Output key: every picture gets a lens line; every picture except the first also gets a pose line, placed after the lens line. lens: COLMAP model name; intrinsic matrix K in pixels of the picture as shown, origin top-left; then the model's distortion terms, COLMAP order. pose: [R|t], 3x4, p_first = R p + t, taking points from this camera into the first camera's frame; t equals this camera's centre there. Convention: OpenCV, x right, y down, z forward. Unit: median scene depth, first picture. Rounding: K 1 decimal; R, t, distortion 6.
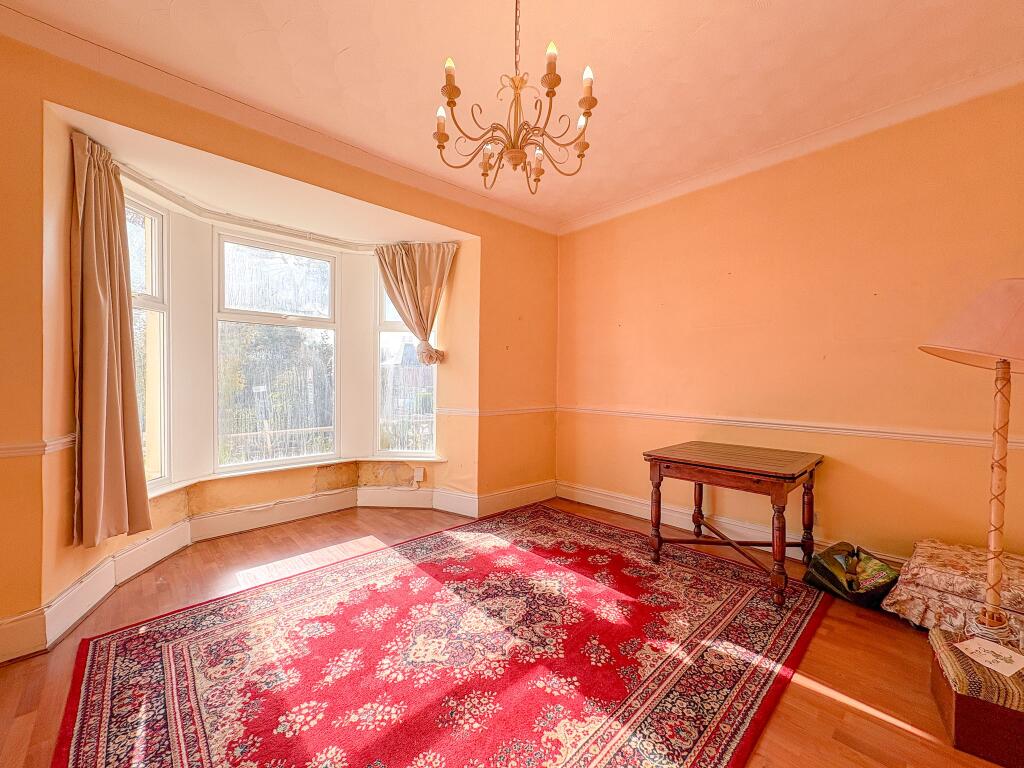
lens RADIAL K [[407.9, 0, 509.0], [0, 407.9, 384.5], [0, 0, 1]] dist [-0.002516, -0.000173]
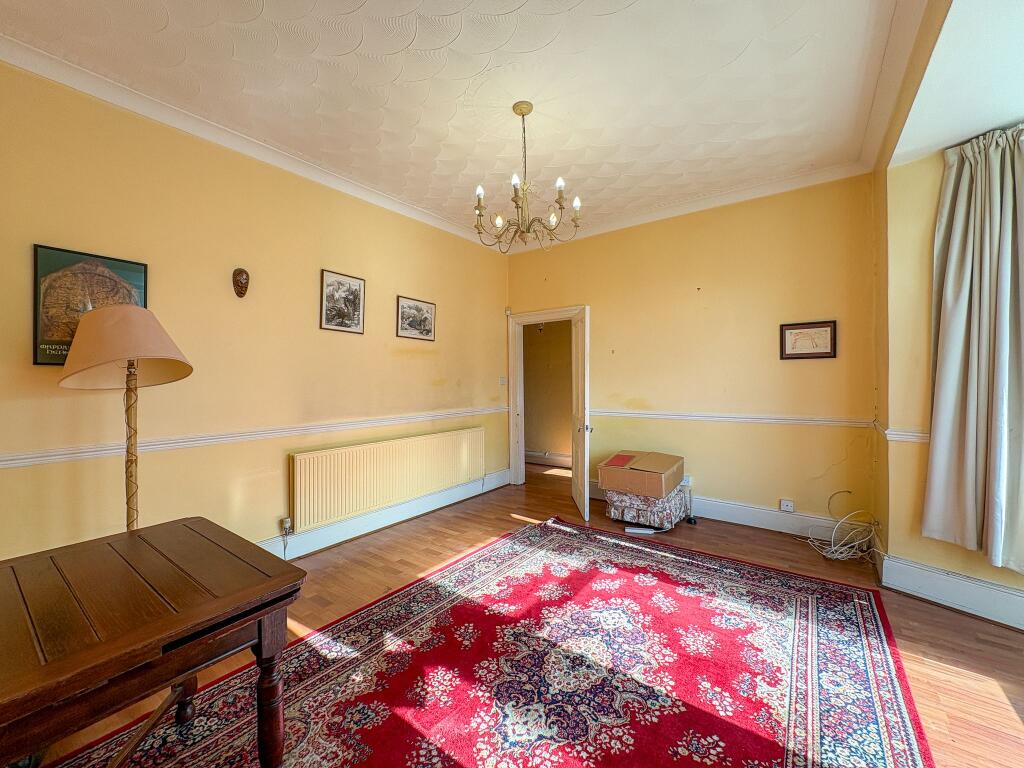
lens RADIAL K [[407.9, 0, 515.6], [0, 407.9, 383.2], [0, 0, 1]] dist [-0.002516, -0.000173]
pose [[-0.980973, 0.008581, -0.193955, 0.283163], [0.004594, 0.999769, 0.020992, -0.041443], [0.194090, 0.019701, -0.980786, 2.017008]]
